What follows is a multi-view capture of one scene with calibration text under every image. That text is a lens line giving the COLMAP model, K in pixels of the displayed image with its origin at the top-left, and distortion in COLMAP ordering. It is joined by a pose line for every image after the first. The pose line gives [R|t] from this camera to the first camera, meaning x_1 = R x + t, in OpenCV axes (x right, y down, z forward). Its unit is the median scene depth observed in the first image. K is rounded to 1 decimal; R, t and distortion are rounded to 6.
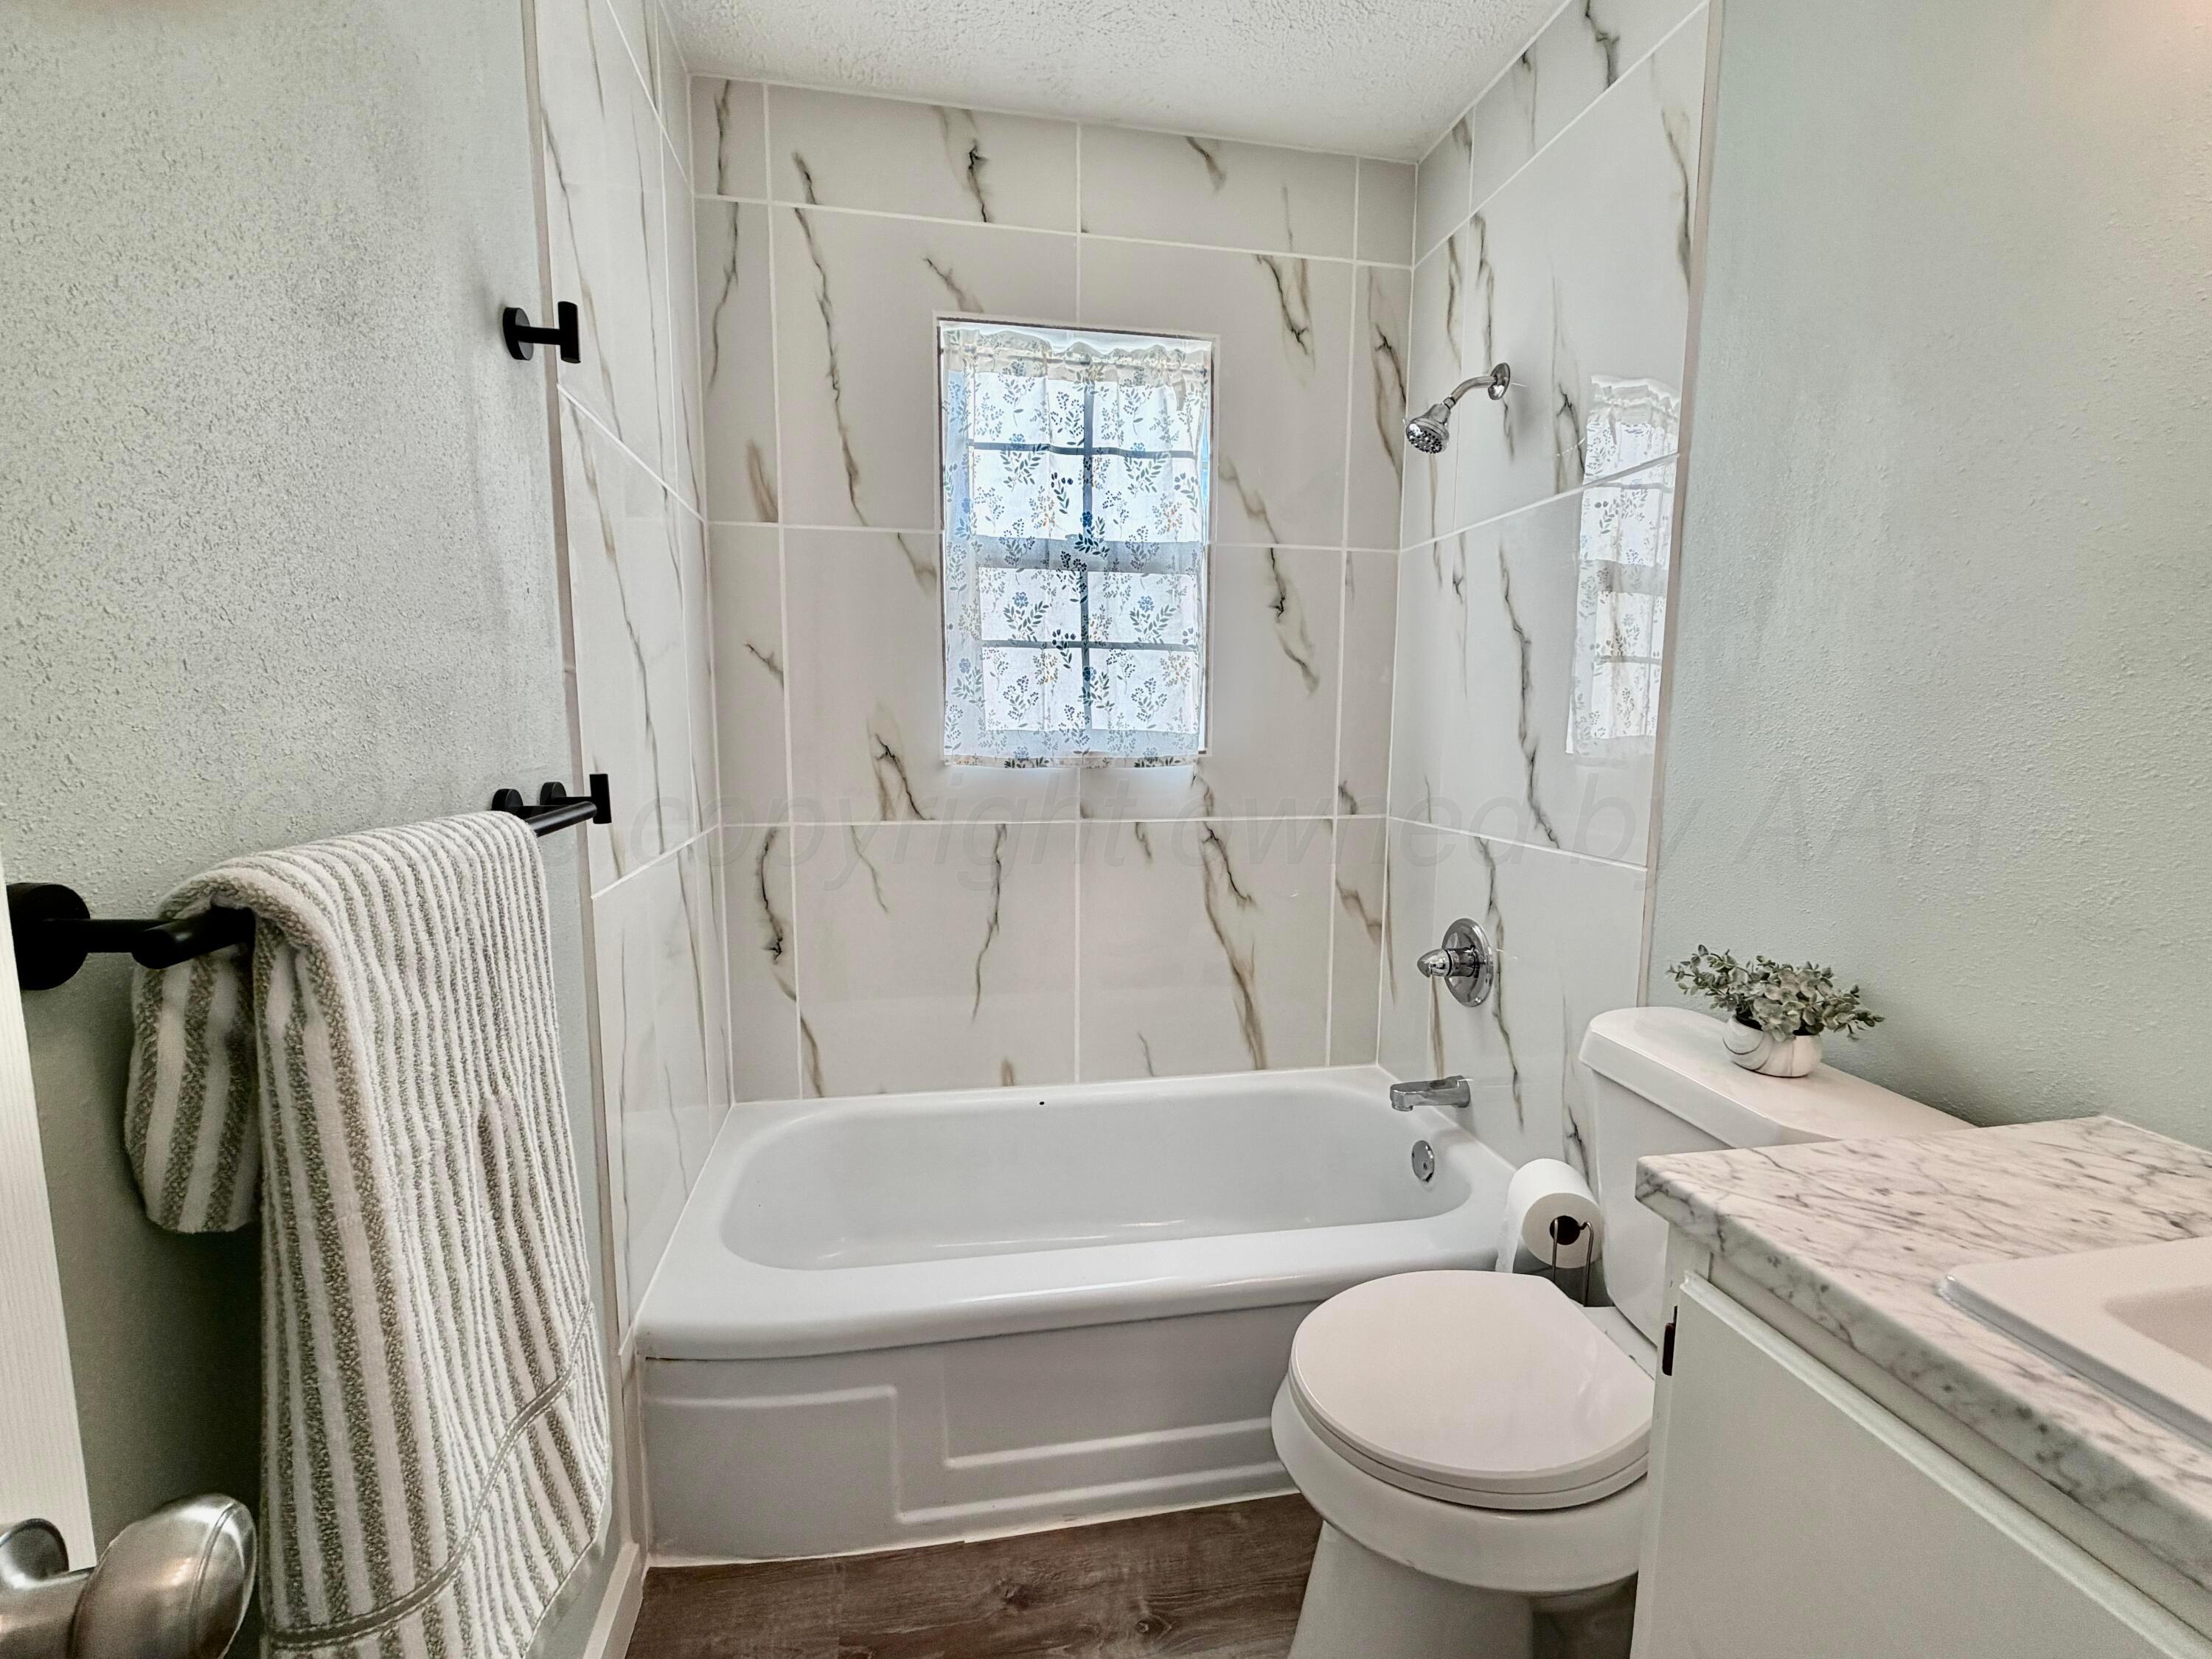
lens RADIAL K [[970.4, 0, 1106.0], [0, 970.4, 829.5], [0, 0, 1]] dist [-0.000475, -0.000084]
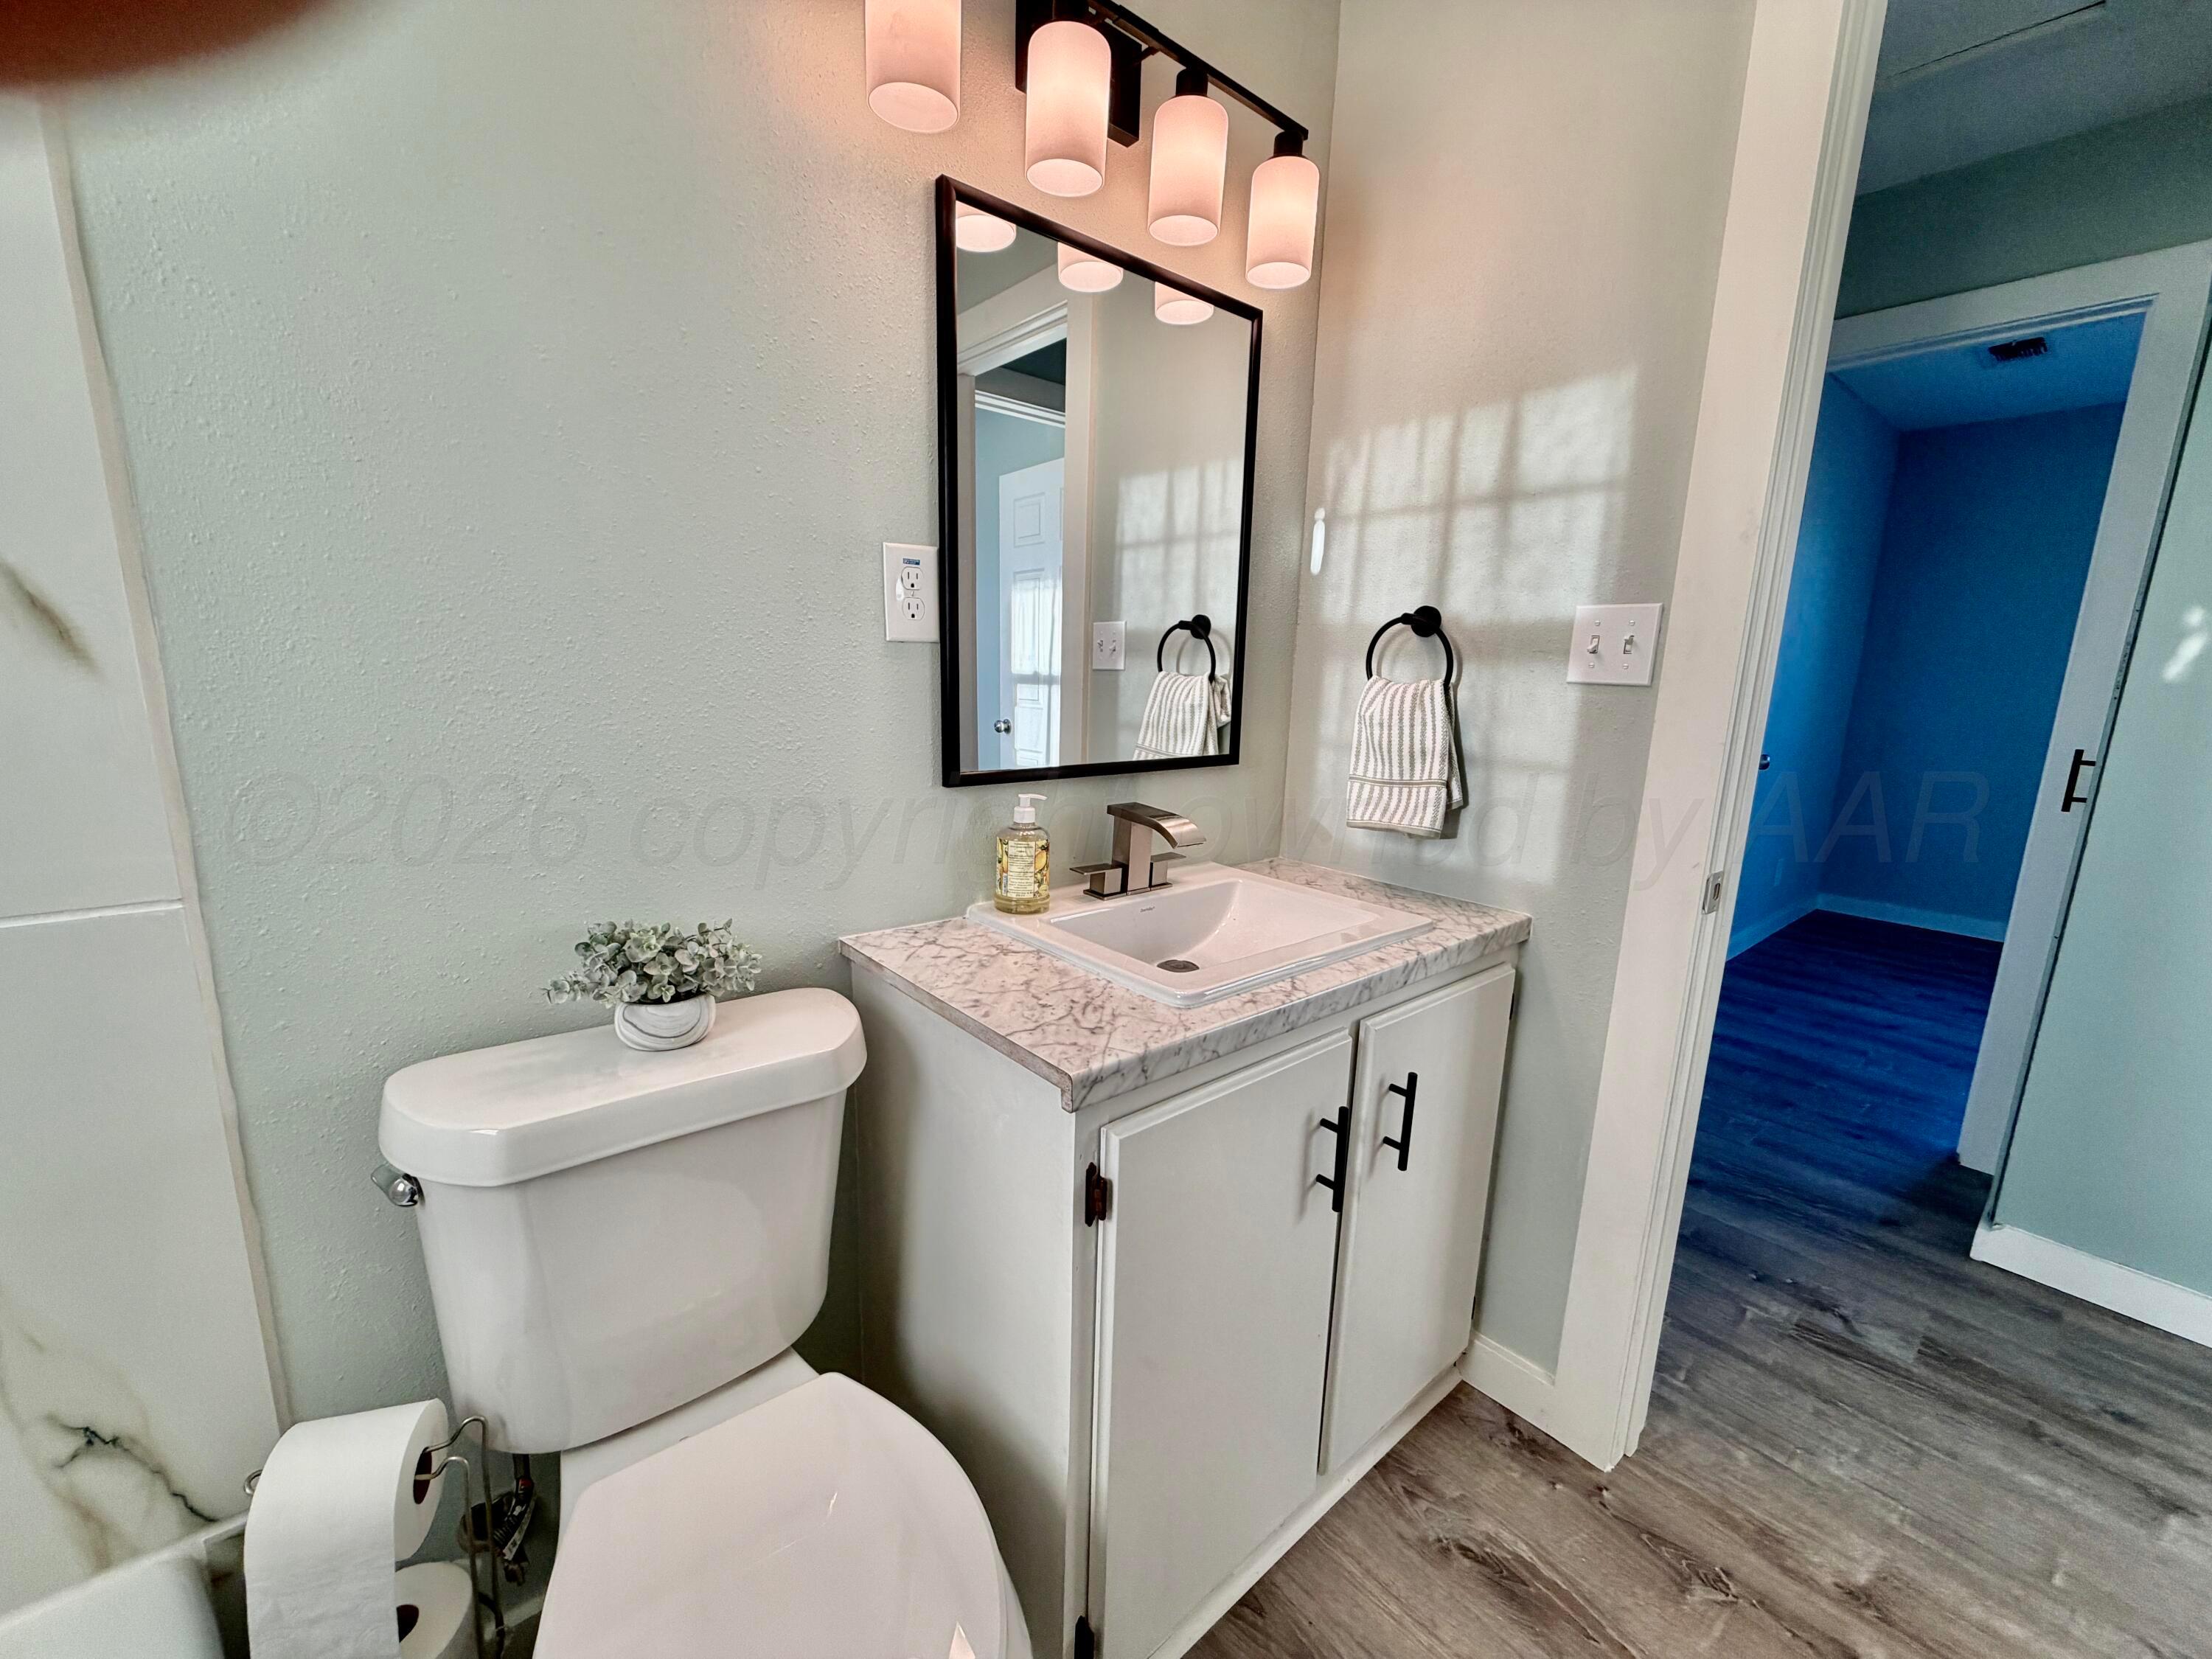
lens RADIAL K [[877.8, 0, 1099.6], [0, 877.8, 831.4], [0, 0, 1]] dist [0.001098, 0.000224]
pose [[-0.485501, -0.183706, 0.854717, -0.261066], [0.071645, 0.966024, 0.248326, -0.171675], [-0.871296, 0.181798, -0.455844, 1.427756]]
